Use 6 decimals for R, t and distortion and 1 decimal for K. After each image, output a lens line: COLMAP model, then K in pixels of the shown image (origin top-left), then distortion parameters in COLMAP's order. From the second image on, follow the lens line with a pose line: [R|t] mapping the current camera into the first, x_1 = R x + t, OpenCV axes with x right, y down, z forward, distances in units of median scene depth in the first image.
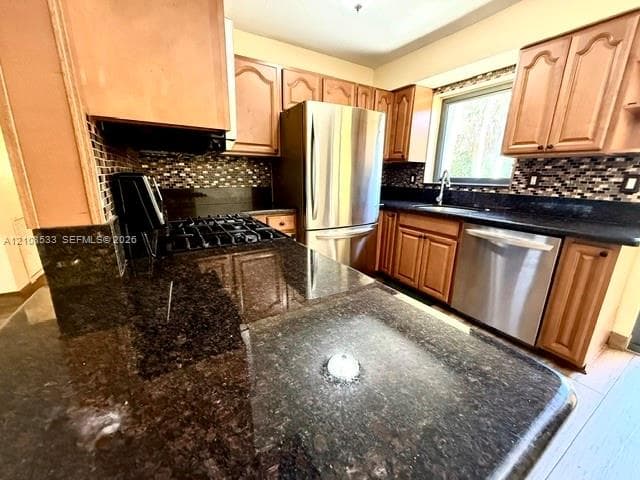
lens RADIAL K [[257.6, 0, 318.5], [0, 257.6, 240.8], [0, 0, 1]] dist [0.005768, -0.000231]
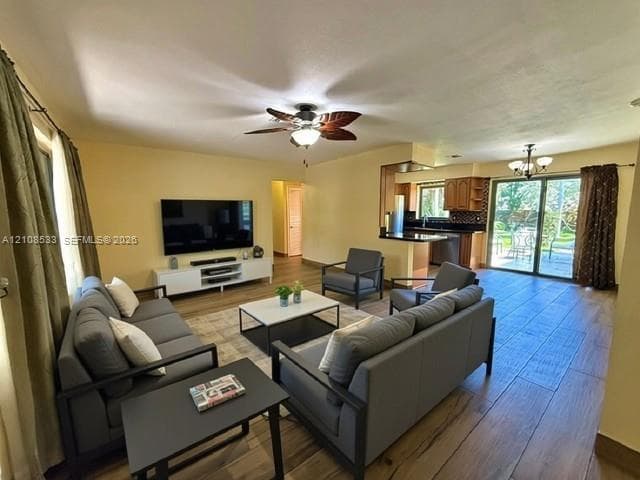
lens RADIAL K [[257.6, 0, 318.5], [0, 257.6, 240.8], [0, 0, 1]] dist [0.005768, -0.000231]
pose [[0.992402, -0.027886, 0.119834, -0.866018], [0.044305, 0.989632, -0.136618, 0.289481], [-0.114782, 0.140890, 0.983349, -1.355635]]
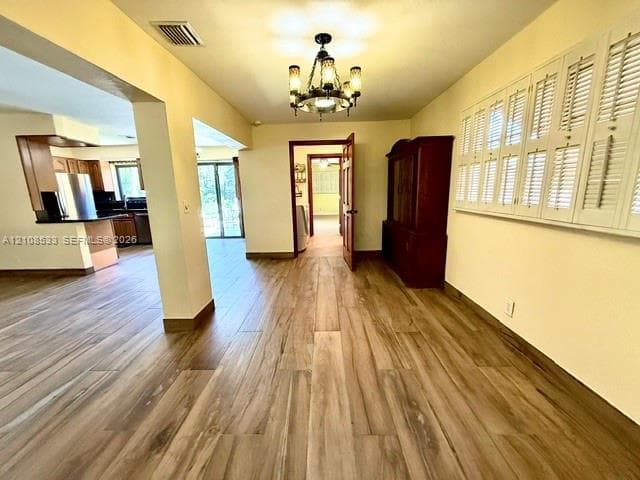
lens RADIAL K [[257.6, 0, 318.5], [0, 257.6, 240.8], [0, 0, 1]] dist [0.005768, -0.000231]
pose [[0.535317, -0.192025, 0.822534, -0.634439], [0.244327, 0.967387, 0.066831, 0.439778], [-0.808542, 0.165191, 0.564775, -1.820518]]
